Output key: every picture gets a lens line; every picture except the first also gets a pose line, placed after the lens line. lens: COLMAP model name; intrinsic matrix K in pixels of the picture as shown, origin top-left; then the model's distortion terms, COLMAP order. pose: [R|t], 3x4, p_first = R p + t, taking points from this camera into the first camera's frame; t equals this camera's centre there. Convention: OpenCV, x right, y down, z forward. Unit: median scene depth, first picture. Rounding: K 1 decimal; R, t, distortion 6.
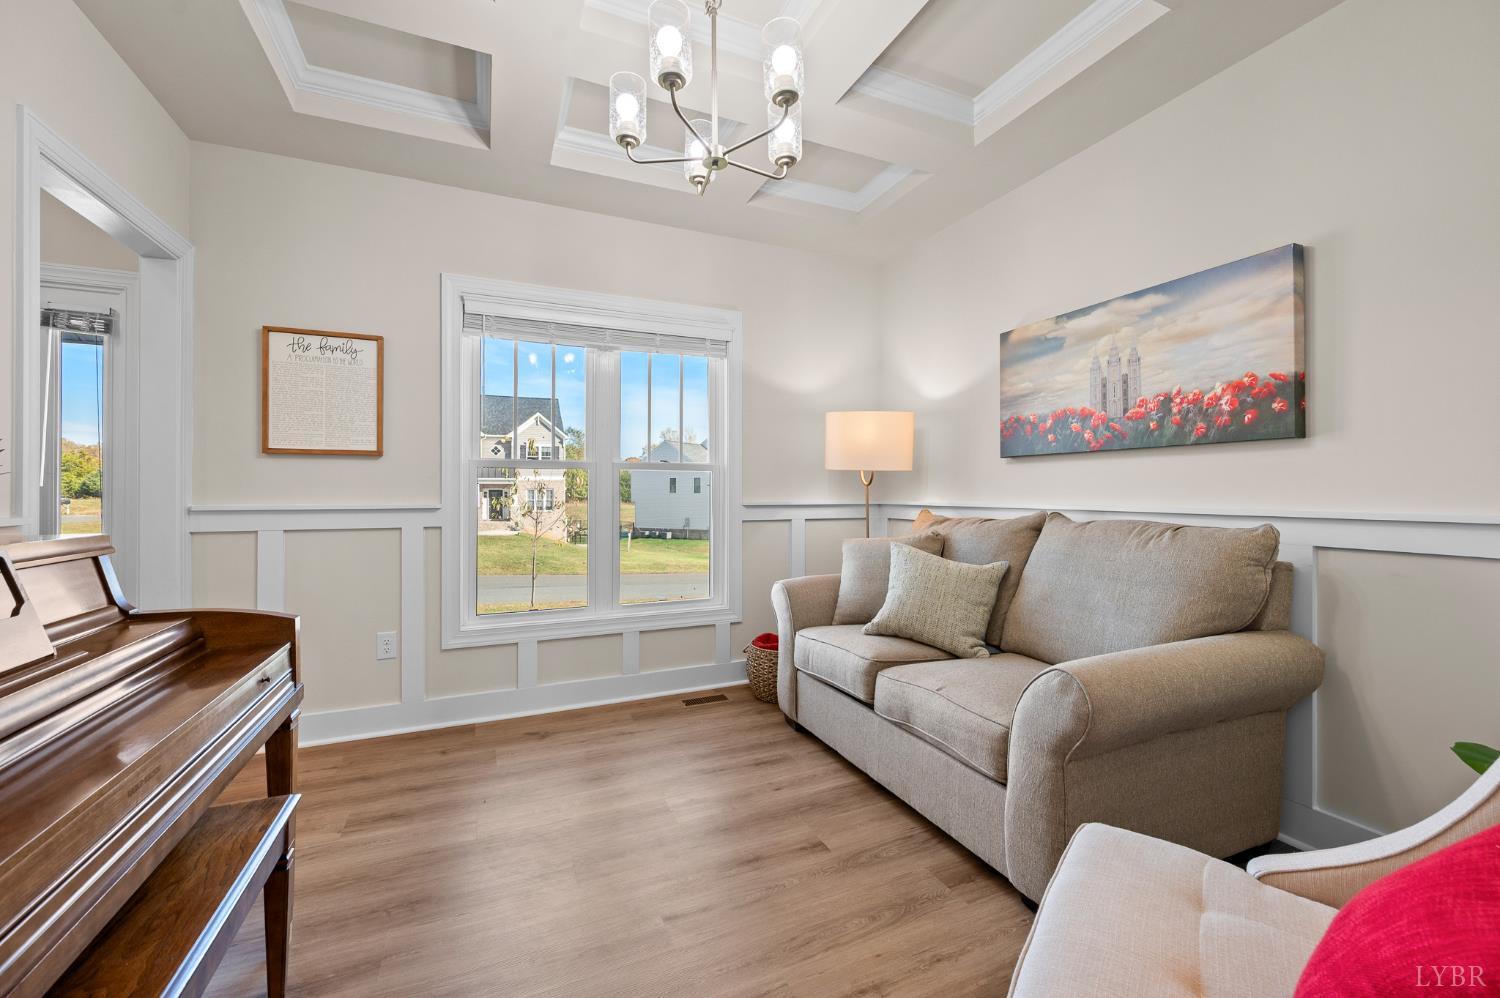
lens RADIAL K [[599.6, 0, 749.2], [0, 599.6, 495.6], [0, 0, 1]] dist [-0.000355, -0.000088]
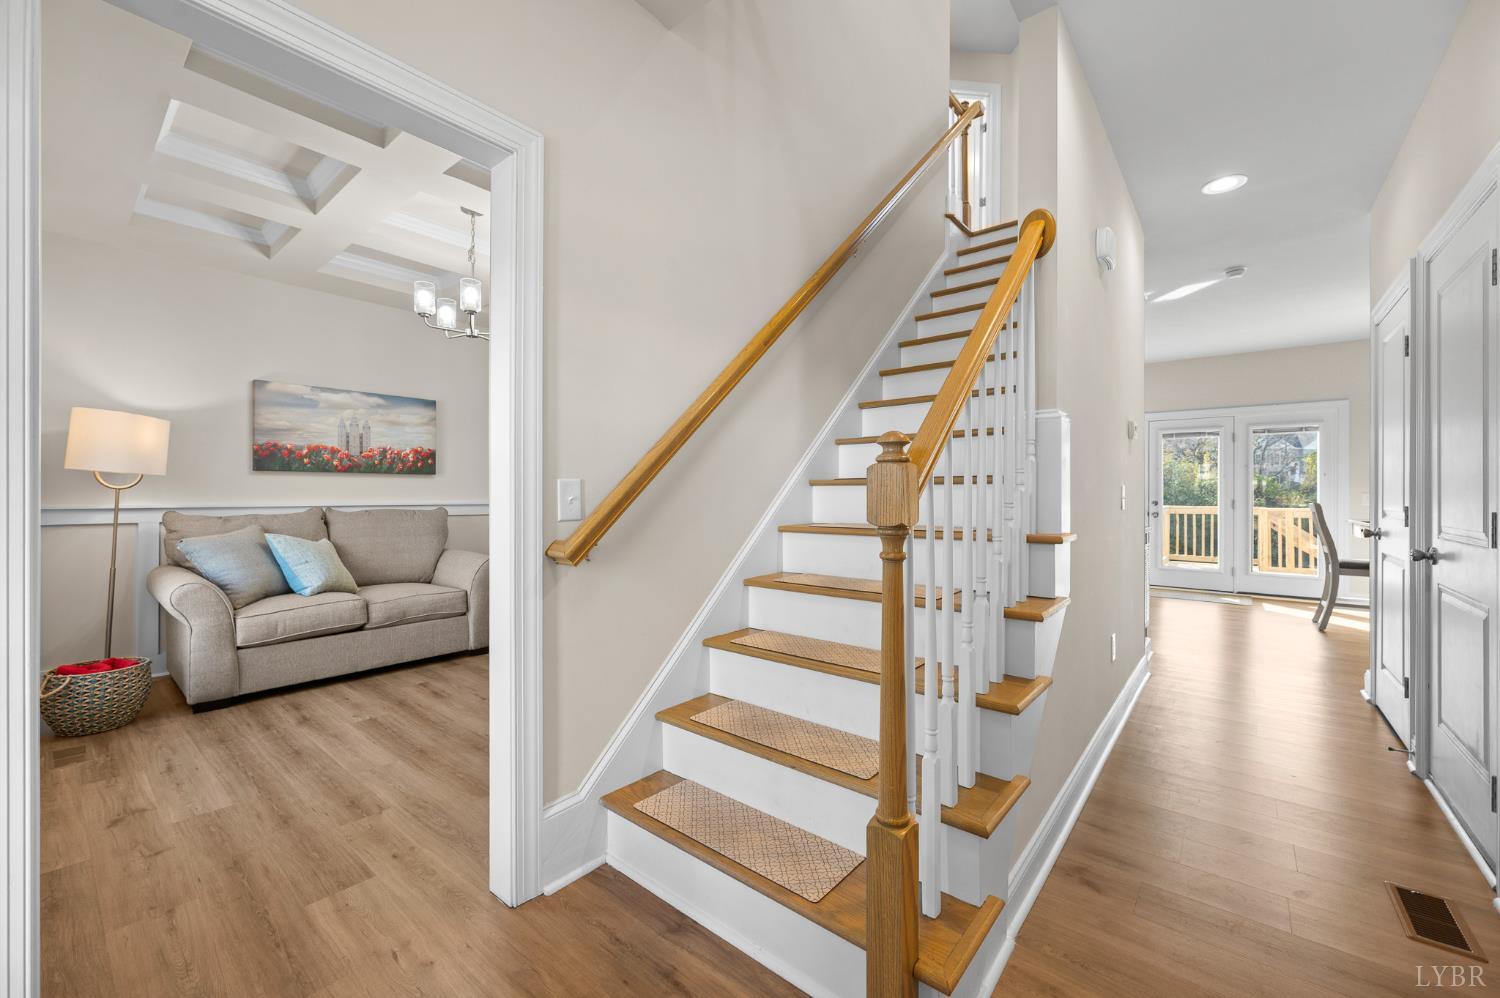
lens RADIAL K [[594.9, 0, 751.2], [0, 594.9, 489.6], [0, 0, 1]] dist [-0.001361, -0.000548]
pose [[-0.447633, 0.004364, 0.894207, -1.570642], [0.002124, 0.999990, -0.003817, -0.012996], [-0.894215, 0.000191, -0.447638, 0.711991]]
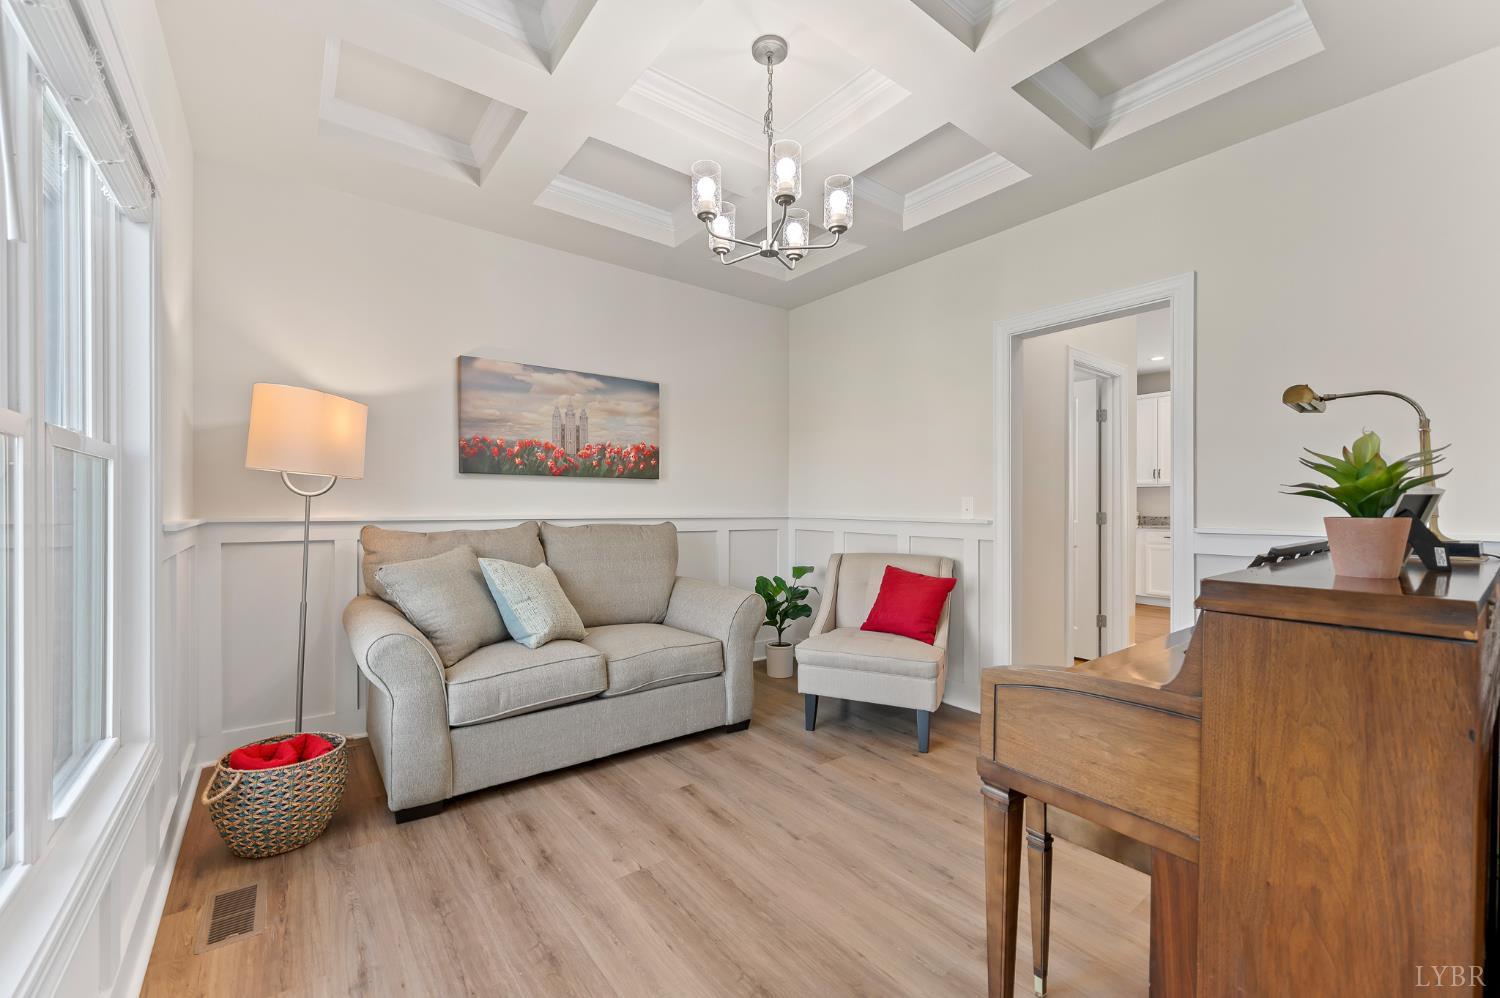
lens RADIAL K [[604.4, 0, 745.4], [0, 604.4, 509.3], [0, 0, 1]] dist [0.000069, 0.000008]
pose [[-0.234605, -0.008765, 0.972051, -0.887026], [-0.000794, 0.999961, 0.008826, -0.009556], [-0.972091, 0.001299, -0.234603, 0.917118]]
